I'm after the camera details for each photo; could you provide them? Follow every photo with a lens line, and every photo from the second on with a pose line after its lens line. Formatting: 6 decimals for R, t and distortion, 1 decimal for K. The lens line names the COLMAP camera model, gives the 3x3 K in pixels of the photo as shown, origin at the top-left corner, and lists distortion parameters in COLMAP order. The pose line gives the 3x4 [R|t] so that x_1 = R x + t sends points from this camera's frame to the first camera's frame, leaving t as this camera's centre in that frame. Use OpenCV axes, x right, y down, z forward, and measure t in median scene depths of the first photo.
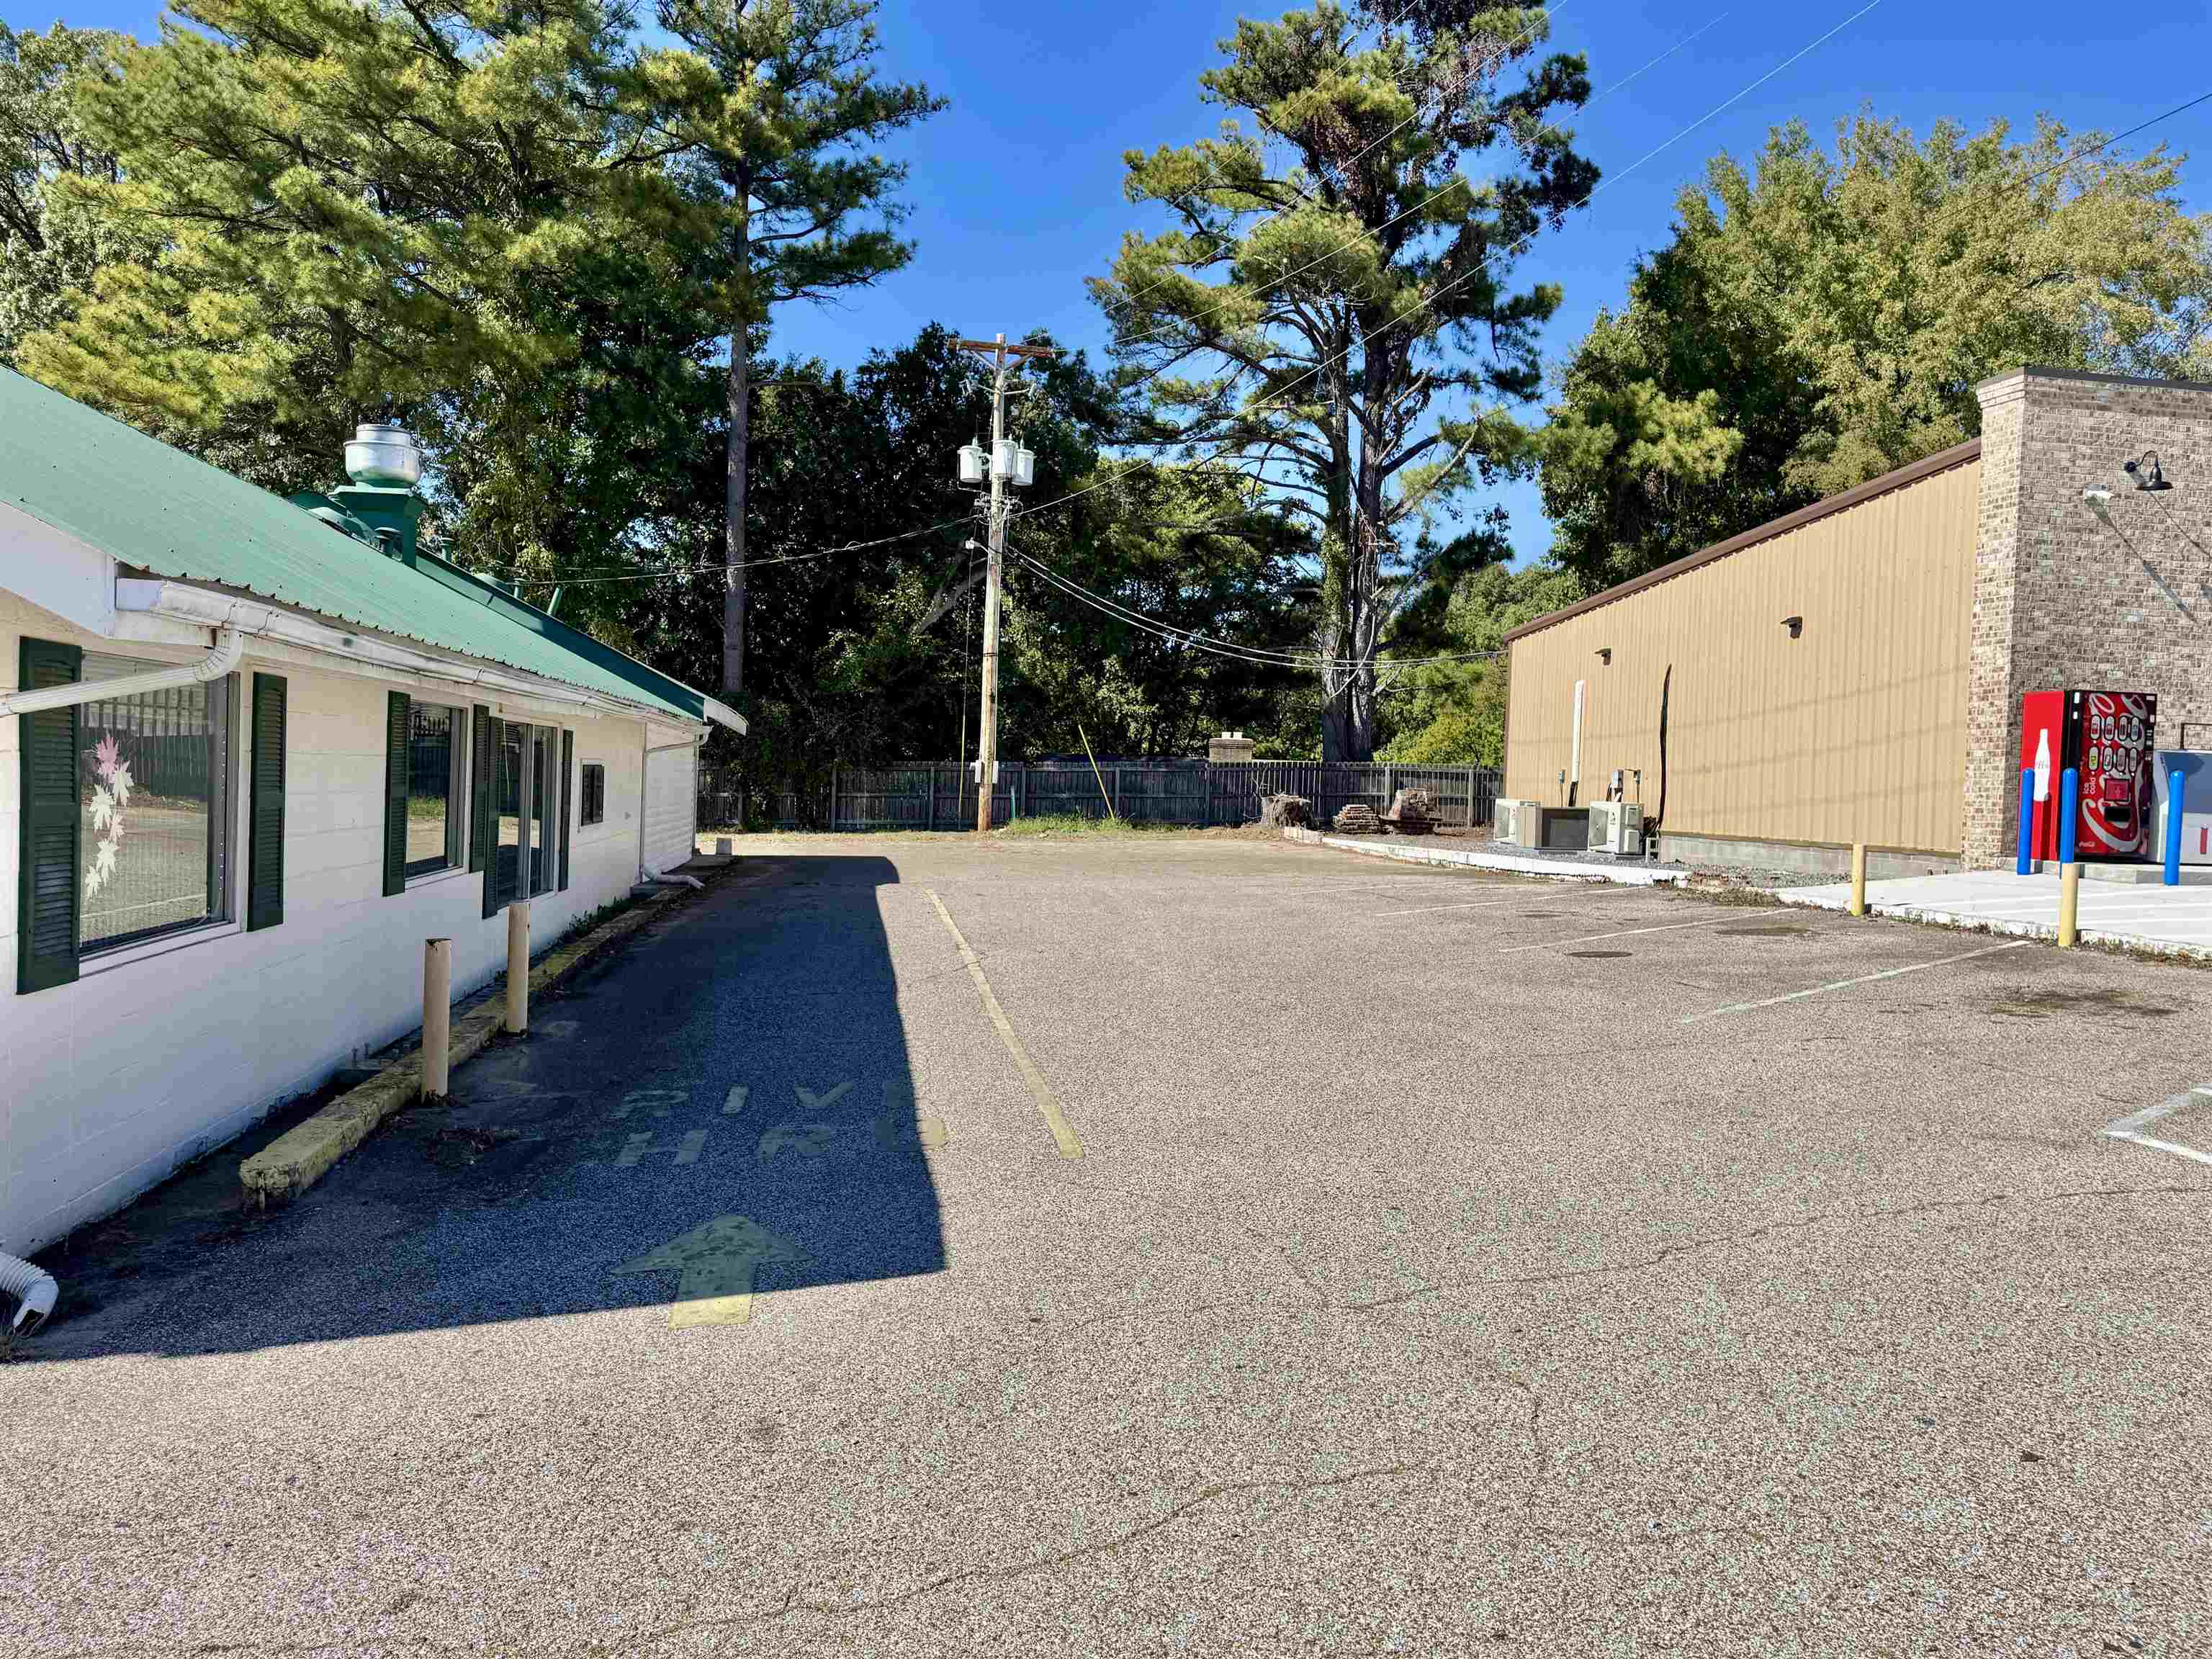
lens RADIAL K [[1530.7, 0, 1092.7], [0, 1530.7, 826.5], [0, 0, 1]] dist [0.032903, -0.033328]
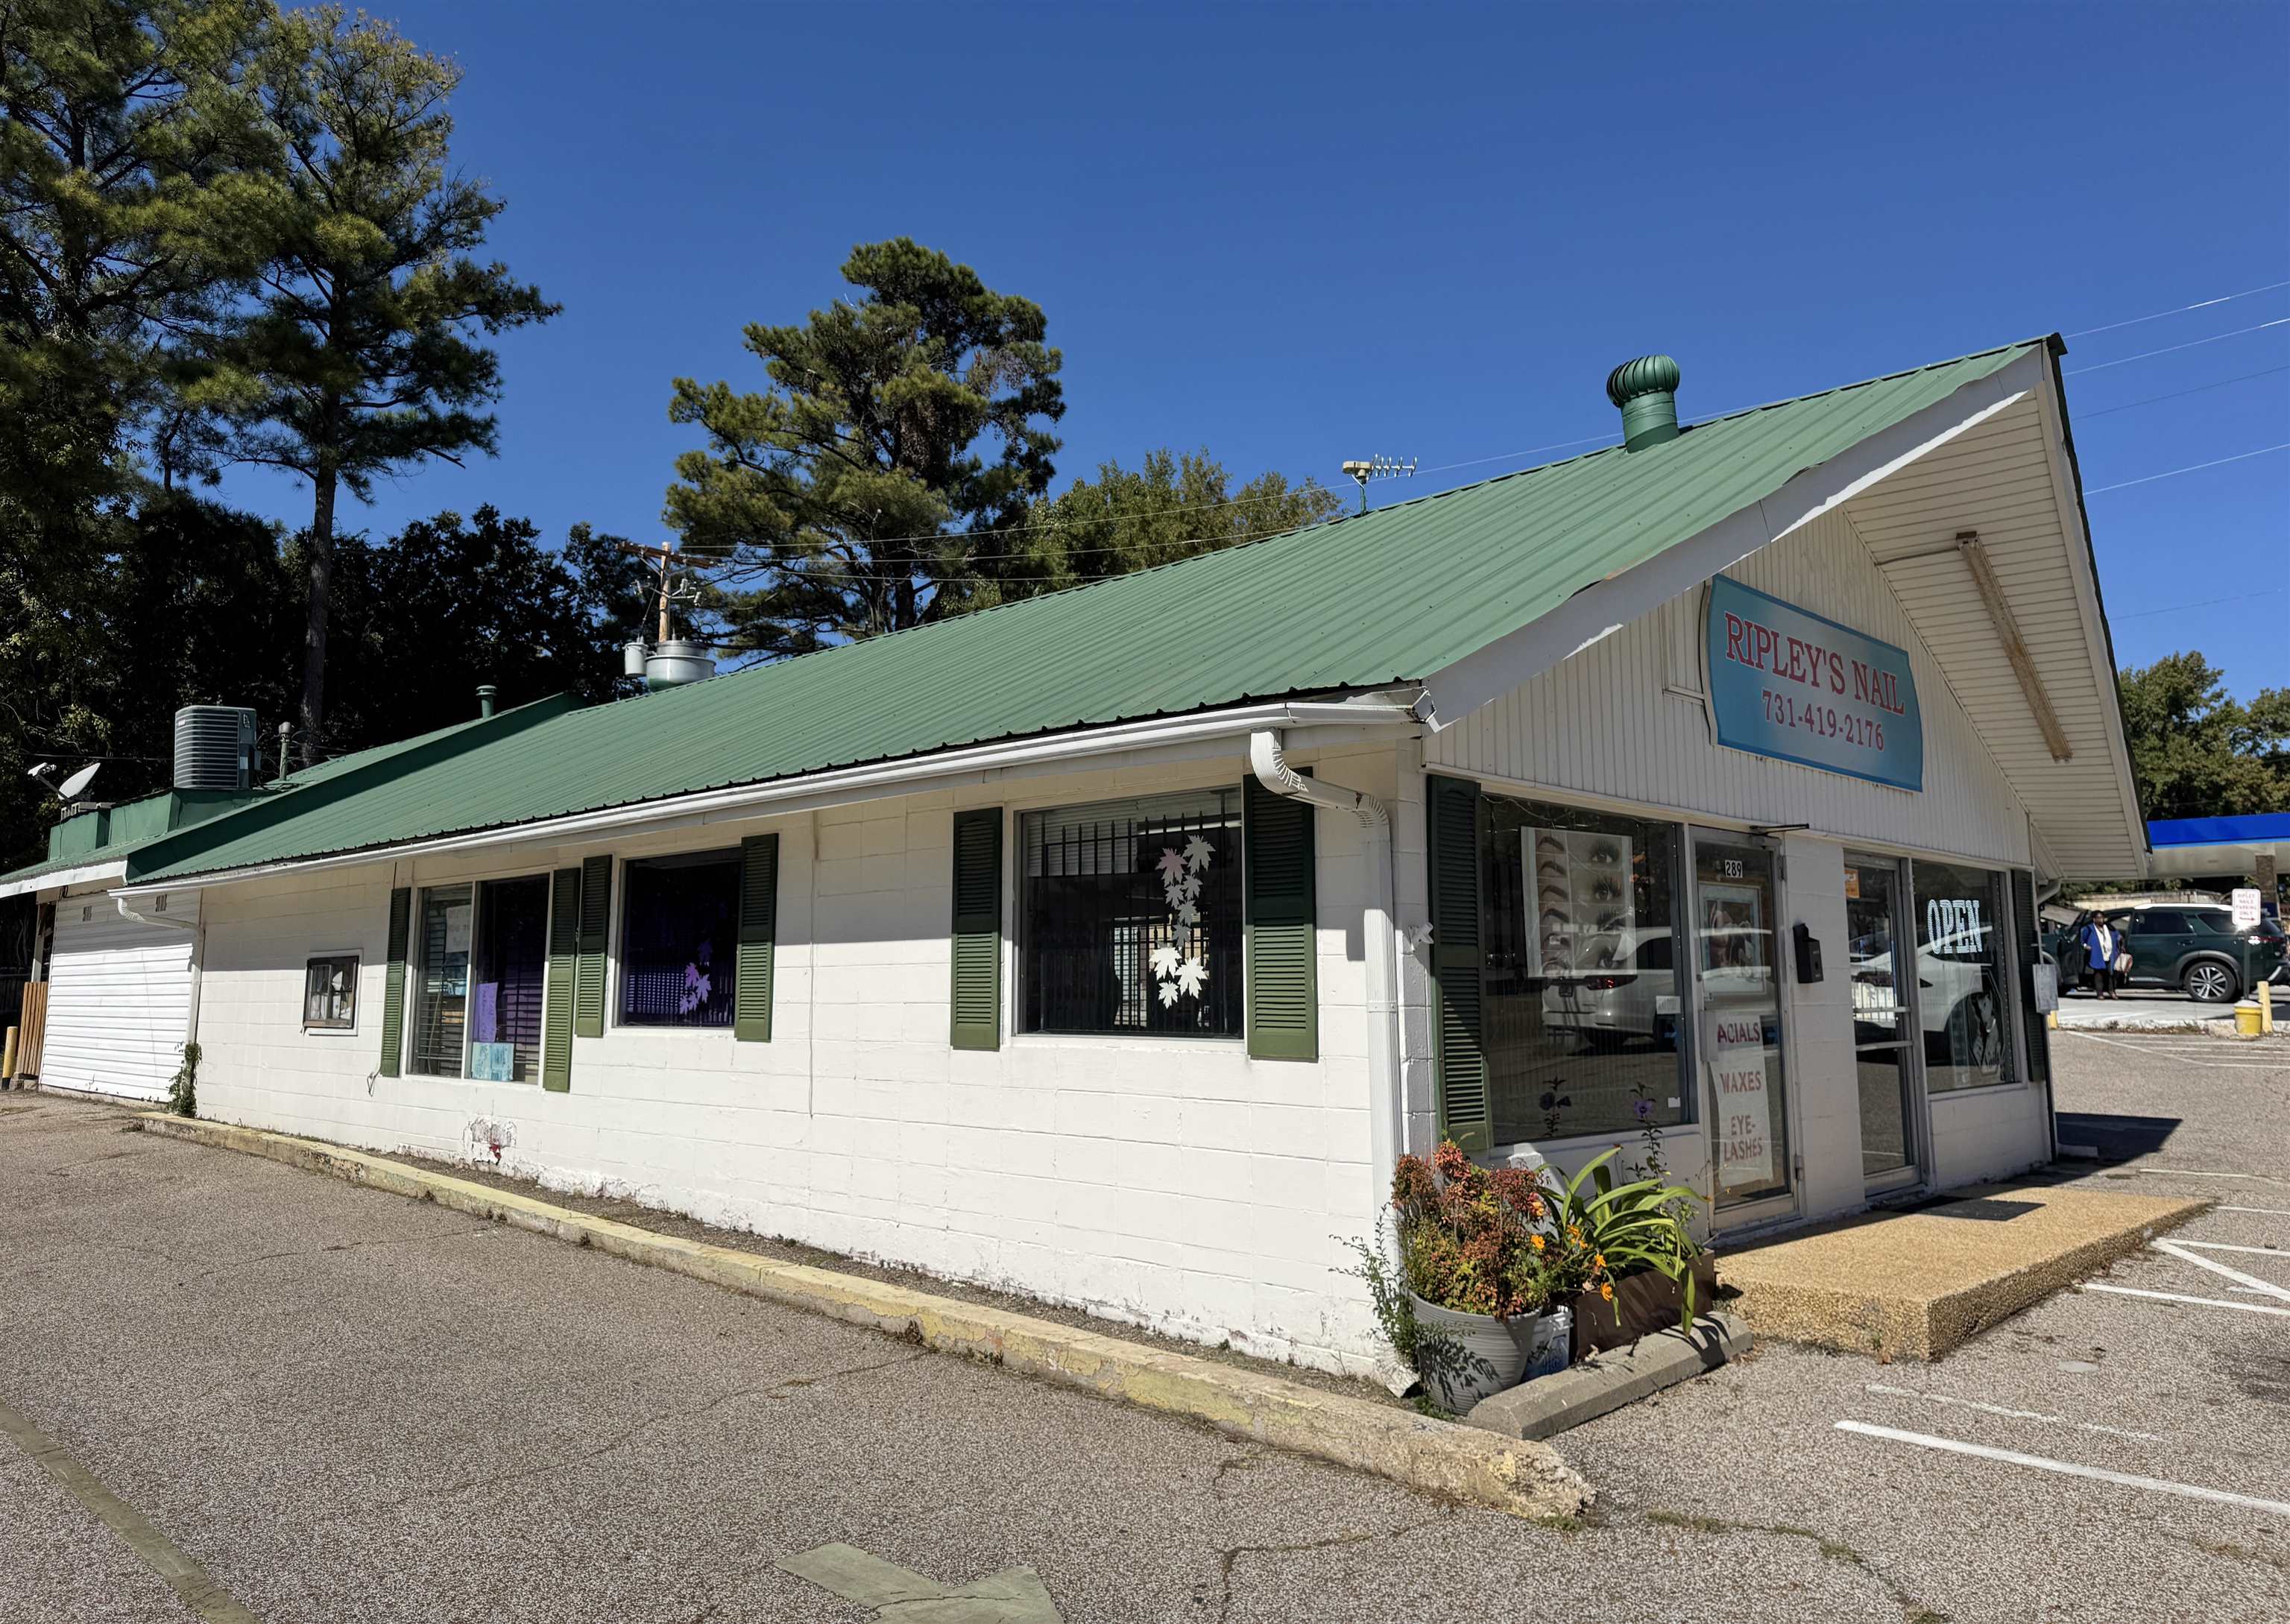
lens RADIAL K [[1601.2, 0, 1090.7], [0, 1601.2, 779.1], [0, 0, 1]] dist [0.050052, -0.010234]
pose [[0.814867, 0.040453, 0.578234, -0.500172], [0.046591, 0.989763, -0.134901, 0.000510], [-0.577772, 0.136867, 0.804641, -0.033906]]
